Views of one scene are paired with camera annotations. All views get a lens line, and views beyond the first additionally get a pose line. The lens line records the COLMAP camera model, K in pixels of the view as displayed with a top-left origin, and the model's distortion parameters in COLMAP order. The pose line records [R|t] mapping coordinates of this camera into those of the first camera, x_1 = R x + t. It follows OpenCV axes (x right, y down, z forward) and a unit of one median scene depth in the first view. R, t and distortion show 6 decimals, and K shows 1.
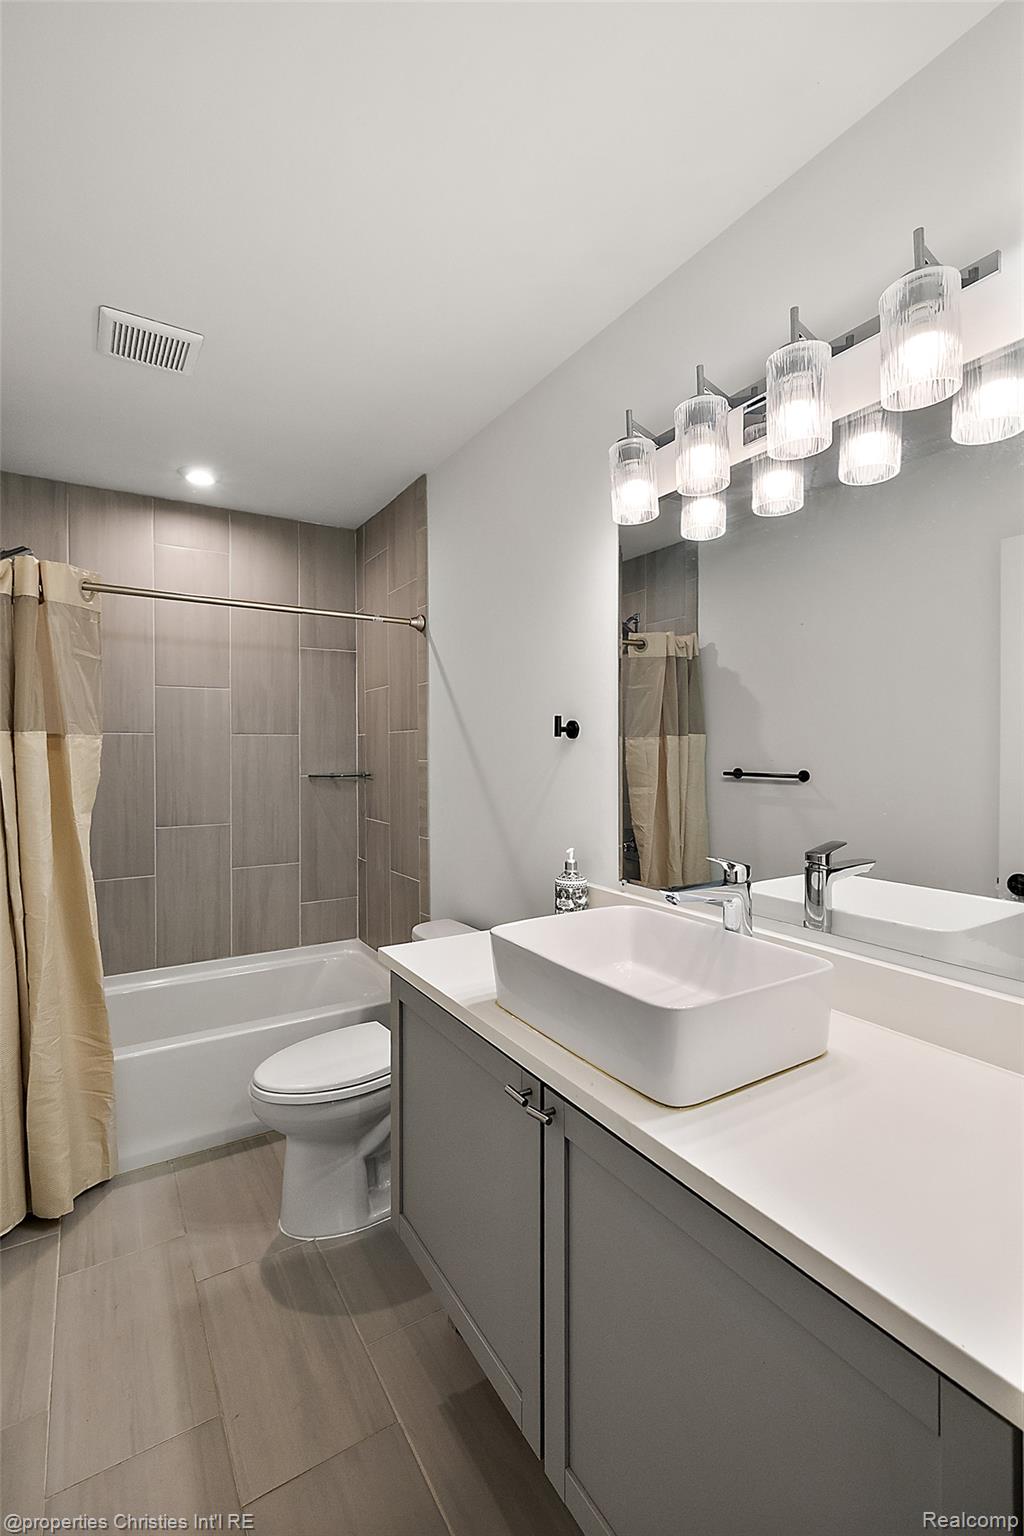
lens RADIAL K [[657.0, 0, 502.5], [0, 657.0, 773.4], [0, 0, 1]] dist [-0.000022, -0.000656]
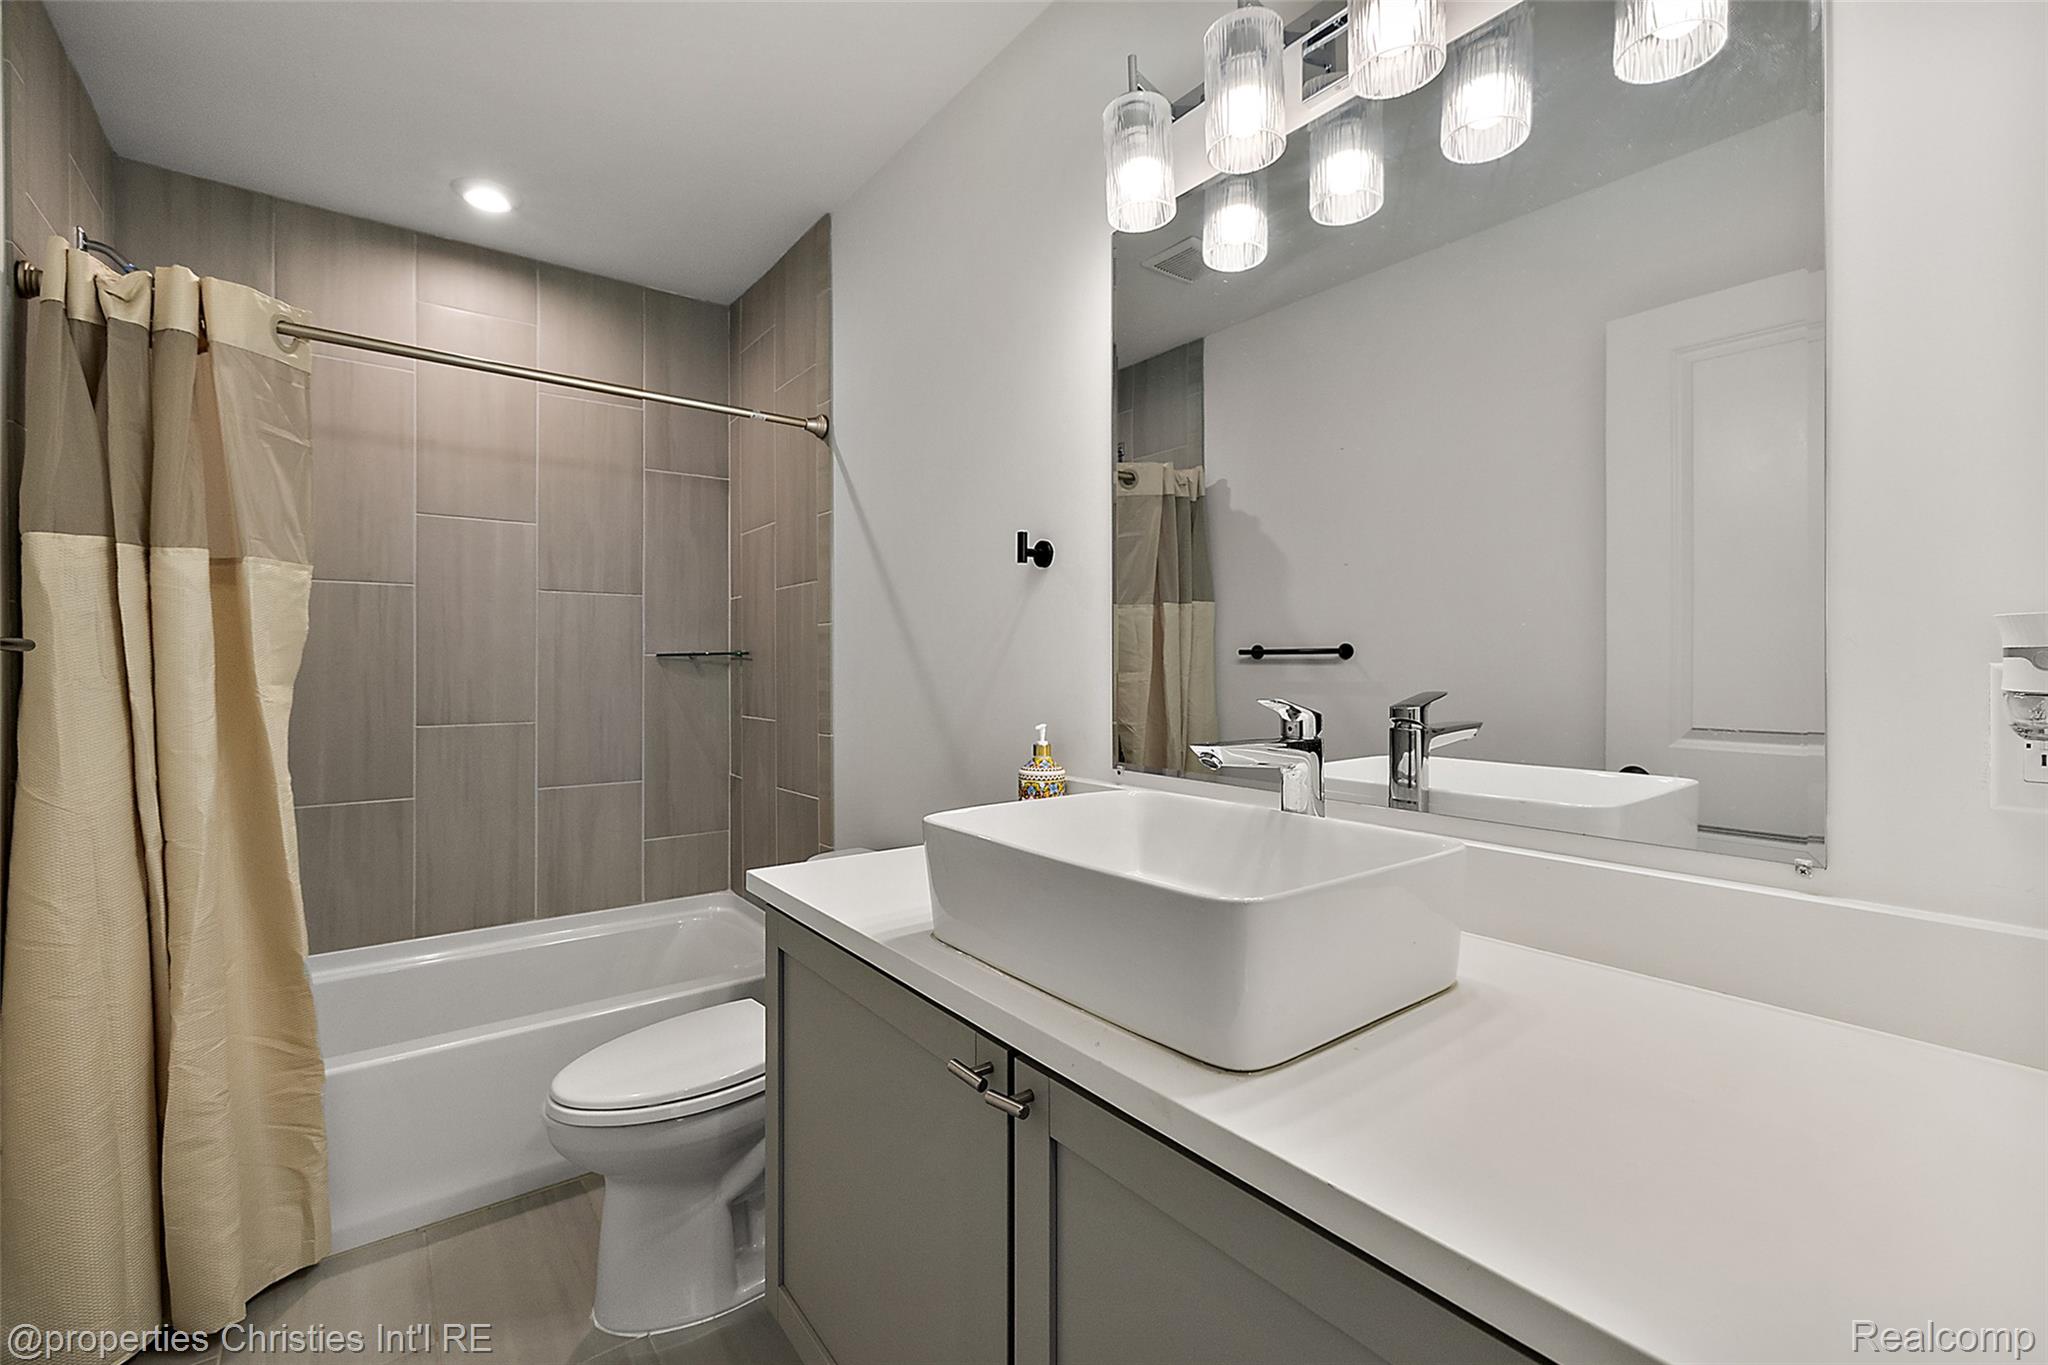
lens RADIAL K [[876.0, 0, 1032.1], [0, 876.0, 665.9], [0, 0, 1]] dist [-0.000022, -0.000656]
pose [[0.994227, 0.002278, 0.107278, -0.002851], [-0.000881, 0.999914, -0.013068, 0.056867], [-0.107298, 0.012898, 0.994143, 0.086974]]
